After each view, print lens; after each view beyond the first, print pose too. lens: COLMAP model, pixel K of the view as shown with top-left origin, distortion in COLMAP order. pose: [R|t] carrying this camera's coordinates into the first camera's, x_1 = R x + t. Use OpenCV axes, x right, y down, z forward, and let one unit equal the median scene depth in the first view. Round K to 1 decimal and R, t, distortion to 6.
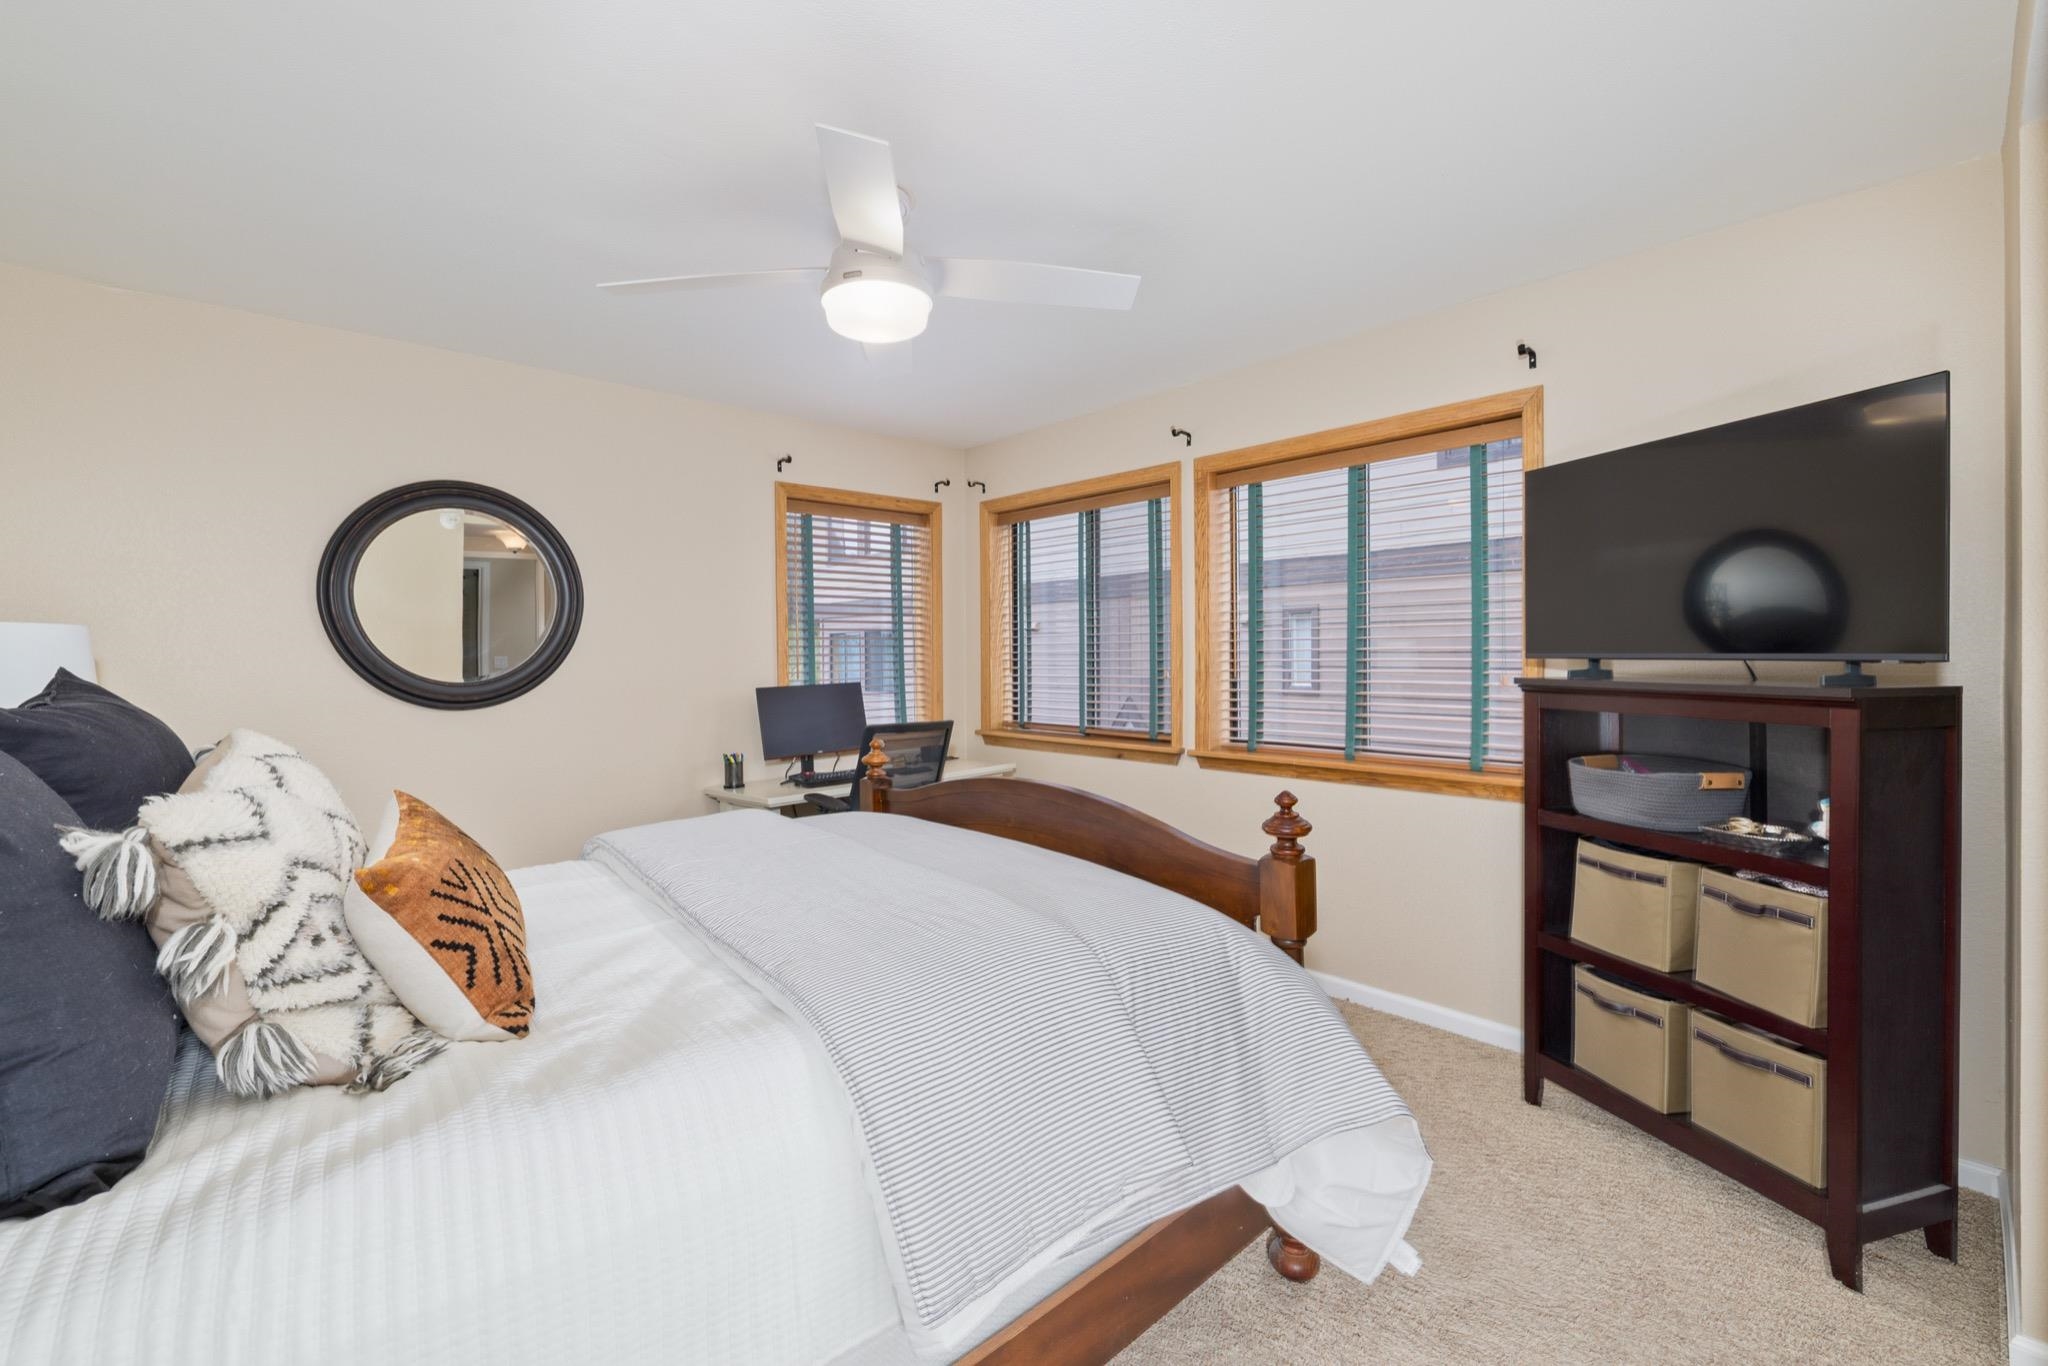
lens RADIAL K [[836.0, 0, 1024.0], [0, 836.0, 683.0], [0, 0, 1]] dist [-0.000478, -0.000086]
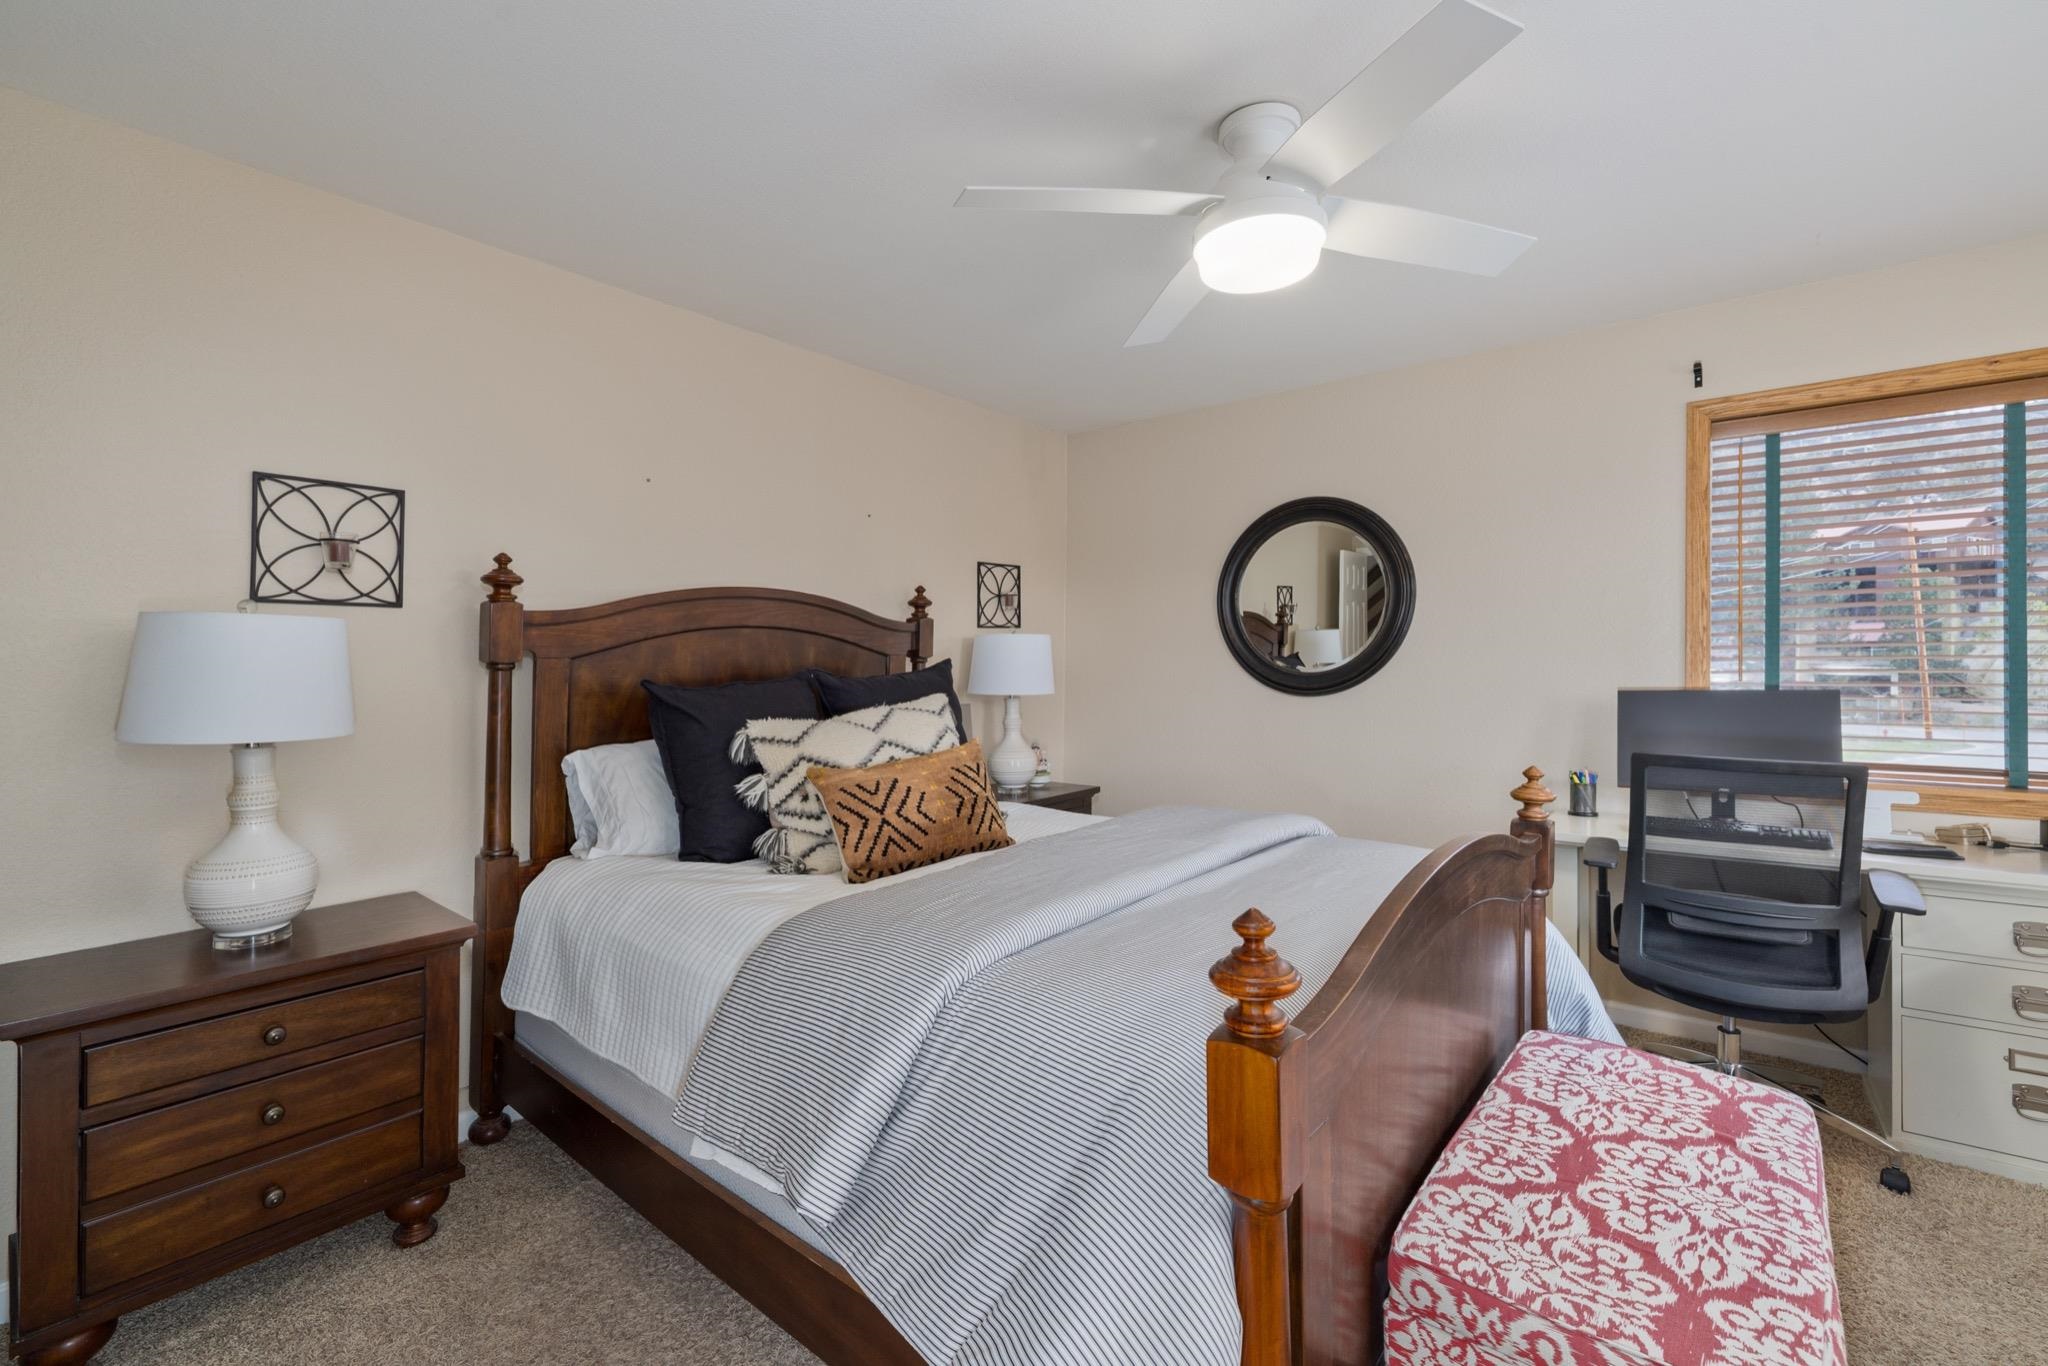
lens RADIAL K [[871.3, 0, 1015.0], [0, 871.3, 665.9], [0, 0, 1]] dist [0.001438, 0.000078]
pose [[0.164859, 0.018444, -0.986145, 0.378707], [-0.024314, 0.999597, 0.014631, -0.014954], [0.986017, 0.021565, 0.165241, 0.340732]]
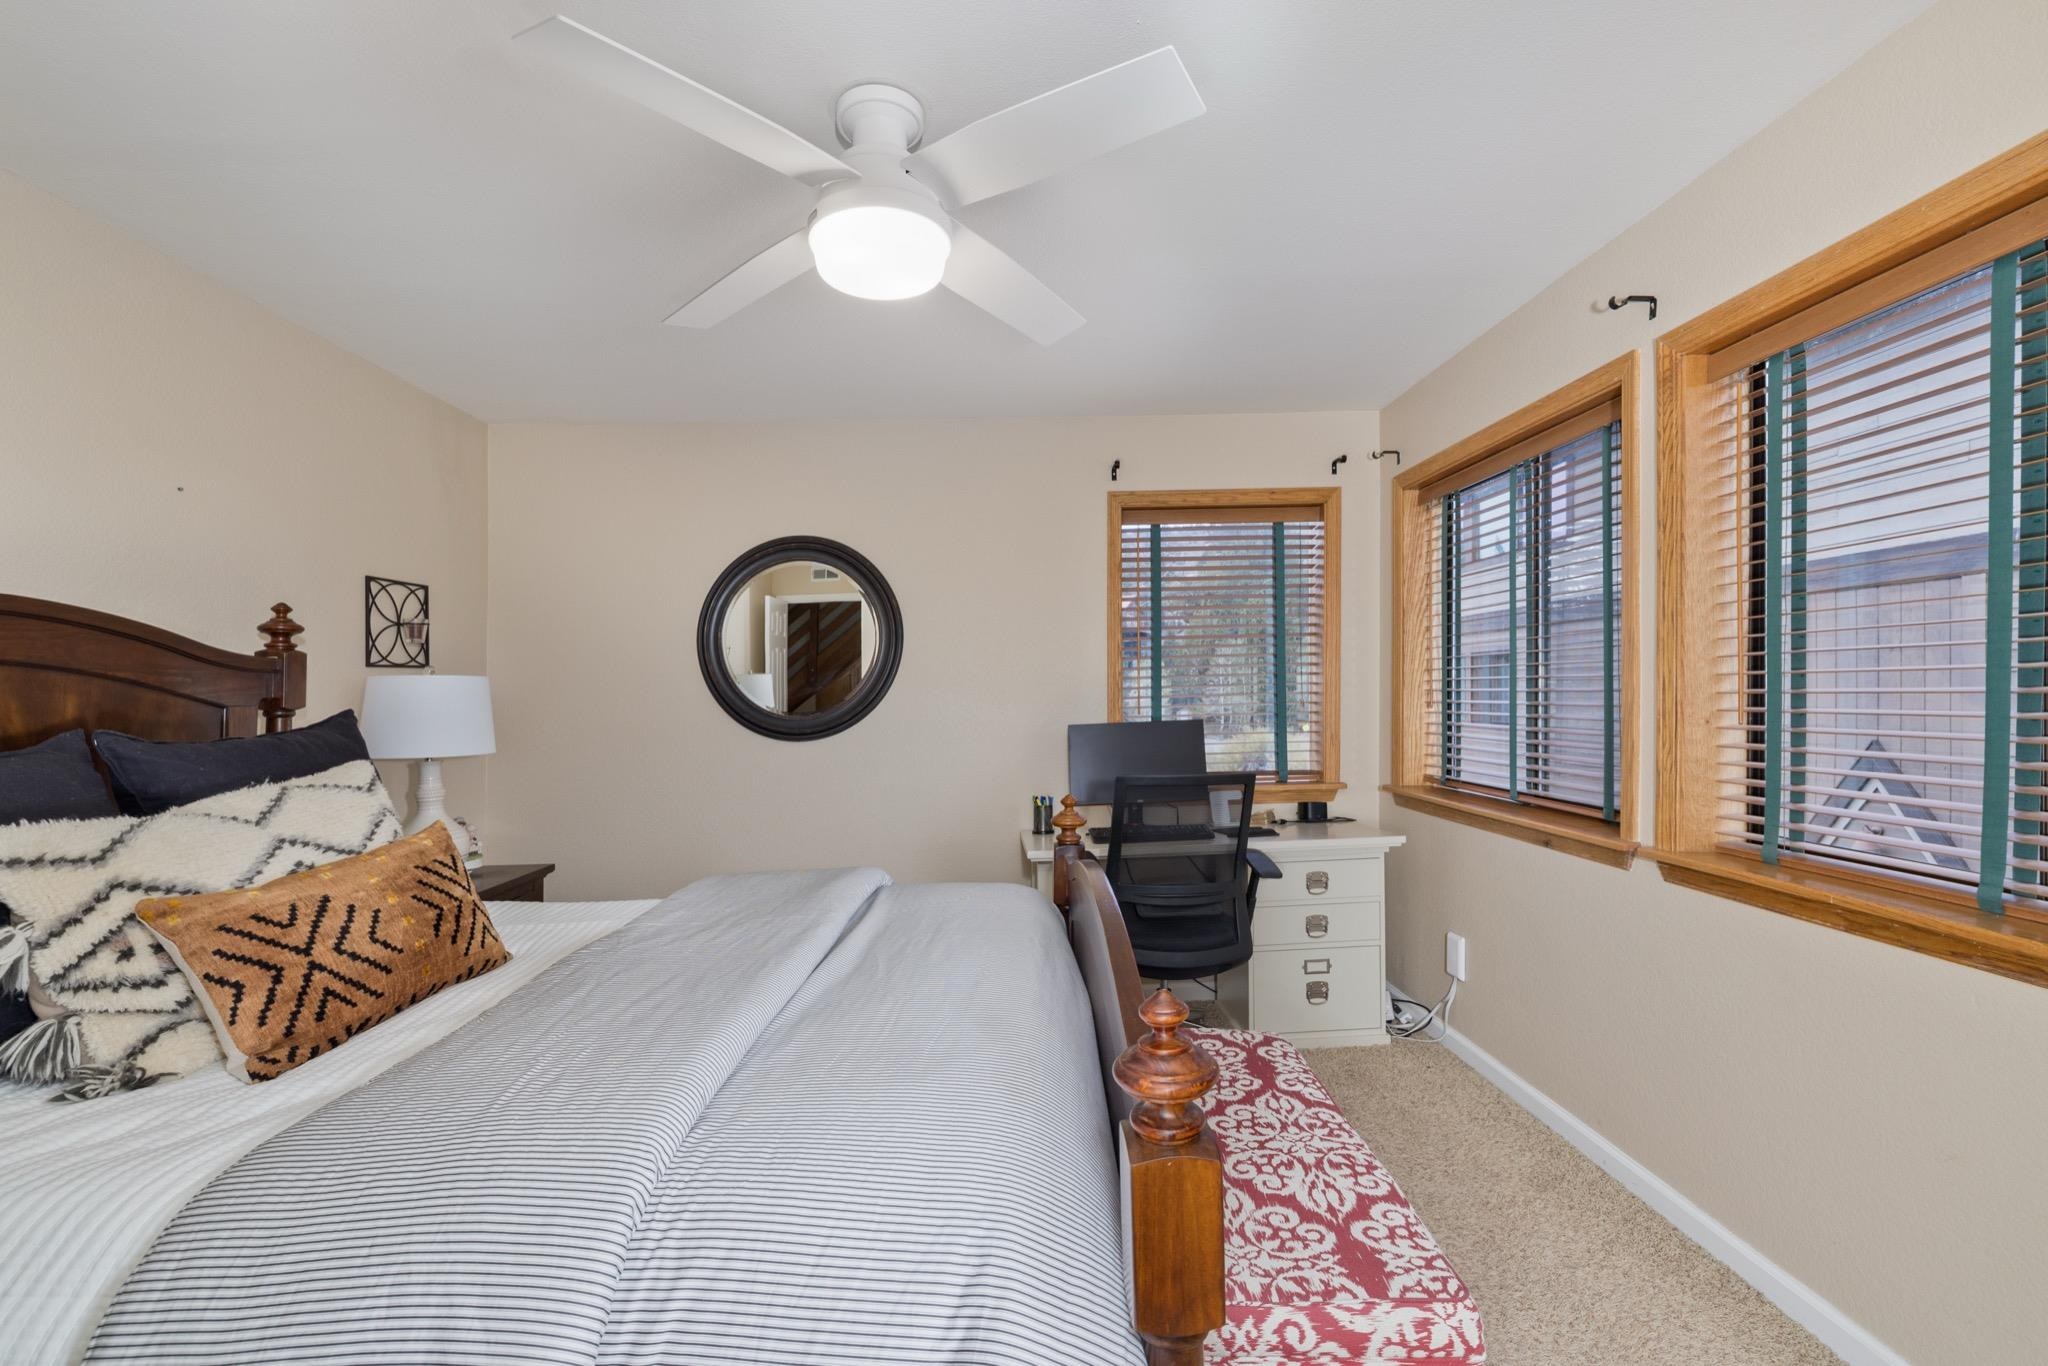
lens RADIAL K [[865.7, 0, 1027.0], [0, 865.7, 701.7], [0, 0, 1]] dist [-0.001551, -0.000185]
pose [[0.758344, 0.000320, -0.651854, 0.258398], [-0.006967, 0.999947, -0.007615, -0.012067], [0.651817, 0.010316, 0.758306, 0.269143]]
